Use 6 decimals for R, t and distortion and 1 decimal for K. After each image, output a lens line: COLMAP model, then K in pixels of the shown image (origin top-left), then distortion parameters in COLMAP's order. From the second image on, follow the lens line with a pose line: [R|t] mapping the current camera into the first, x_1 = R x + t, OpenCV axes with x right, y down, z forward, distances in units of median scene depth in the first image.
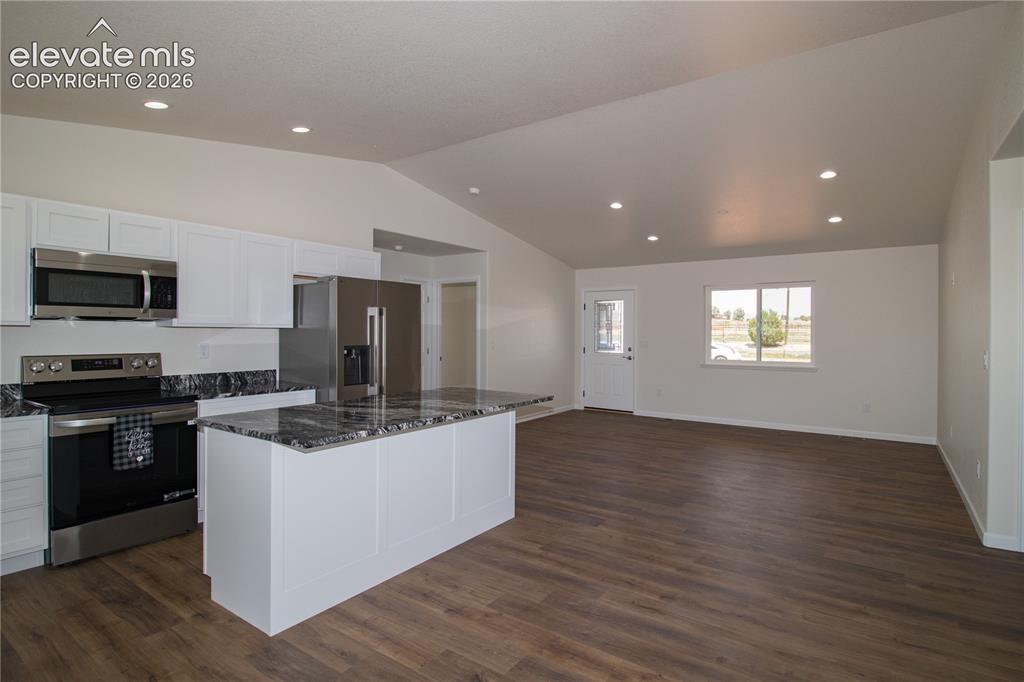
lens RADIAL K [[522.1, 0, 526.8], [0, 522.1, 334.3], [0, 0, 1]] dist [0.005594, -0.014104]
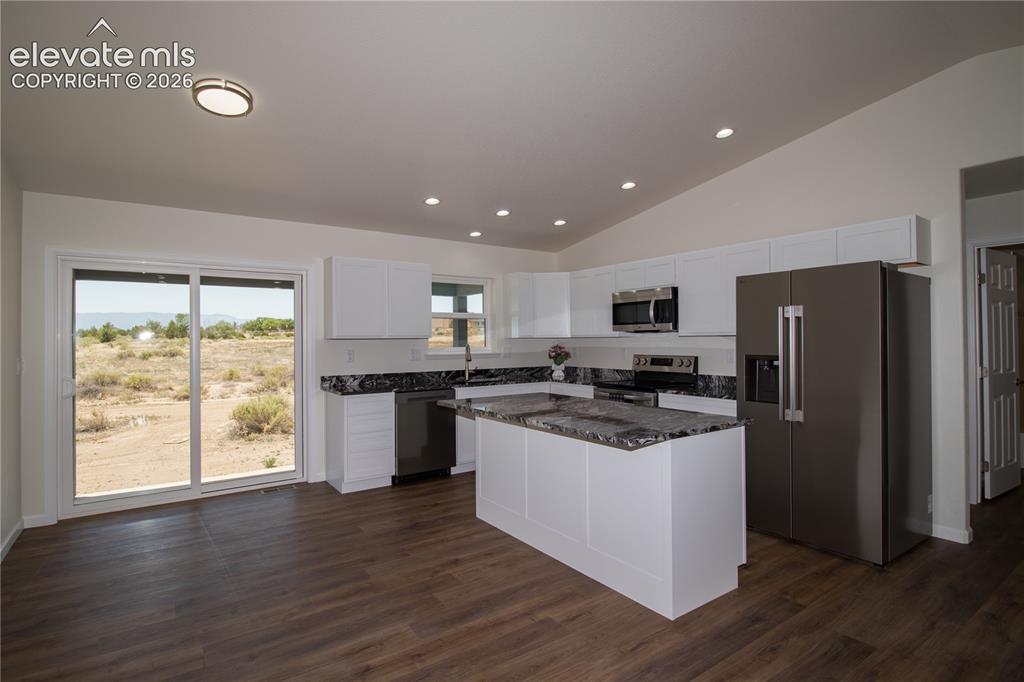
lens RADIAL K [[522.1, 0, 526.8], [0, 522.1, 334.3], [0, 0, 1]] dist [0.005594, -0.014104]
pose [[-0.336208, -0.012792, -0.941701, 0.724338], [0.002240, 0.999894, -0.014382, -0.000643], [0.941785, -0.006945, -0.336144, 1.154619]]
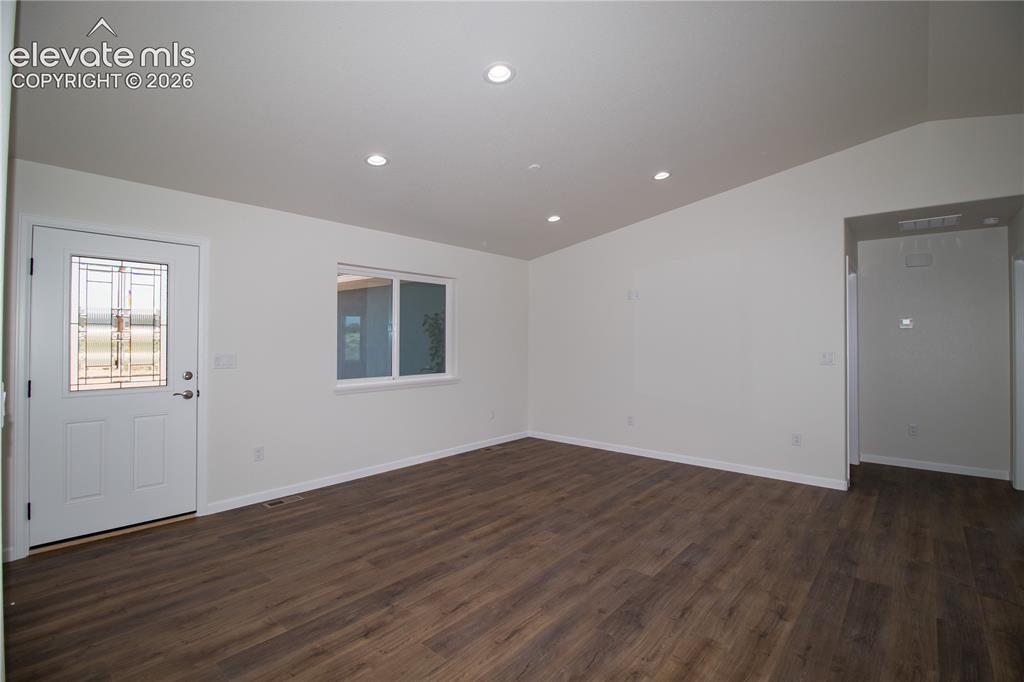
lens RADIAL K [[471.1, 0, 530.7], [0, 471.1, 338.5], [0, 0, 1]] dist [-0.000210, -0.011714]
pose [[0.093498, -0.003422, 0.995614, -0.446138], [0.002131, 0.999992, 0.003237, -0.010149], [-0.995617, 0.001819, 0.093505, 1.653435]]
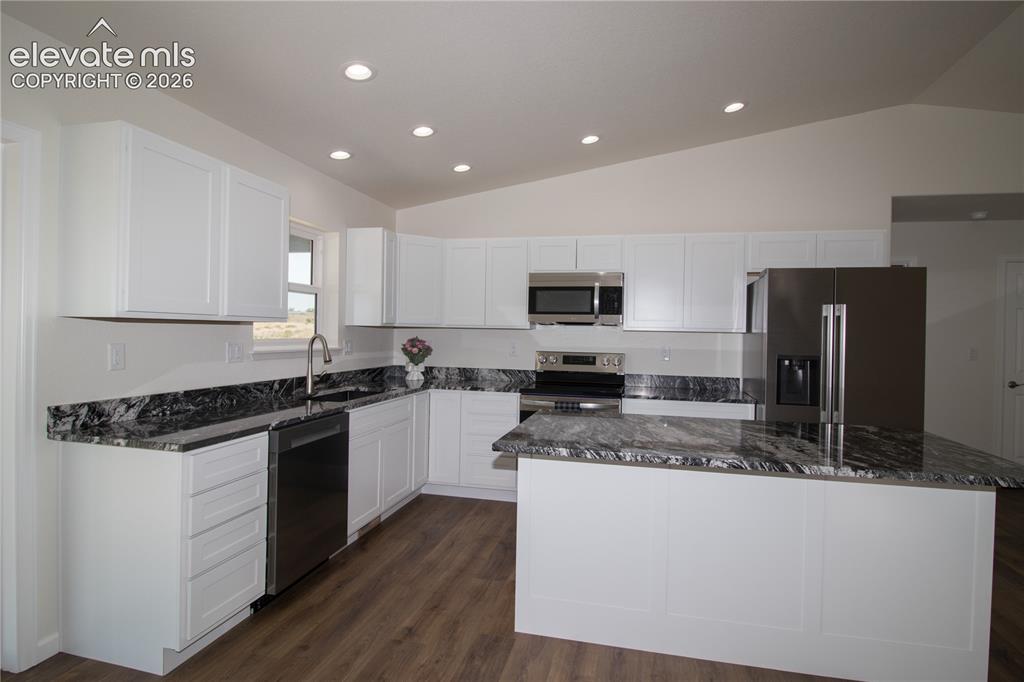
lens RADIAL K [[522.1, 0, 526.8], [0, 522.1, 334.3], [0, 0, 1]] dist [0.005594, -0.014104]
pose [[0.369929, 0.004730, -0.929048, 0.305764], [-0.020240, 0.999791, -0.002970, 0.001701], [0.928840, 0.019903, 0.369947, 0.419566]]
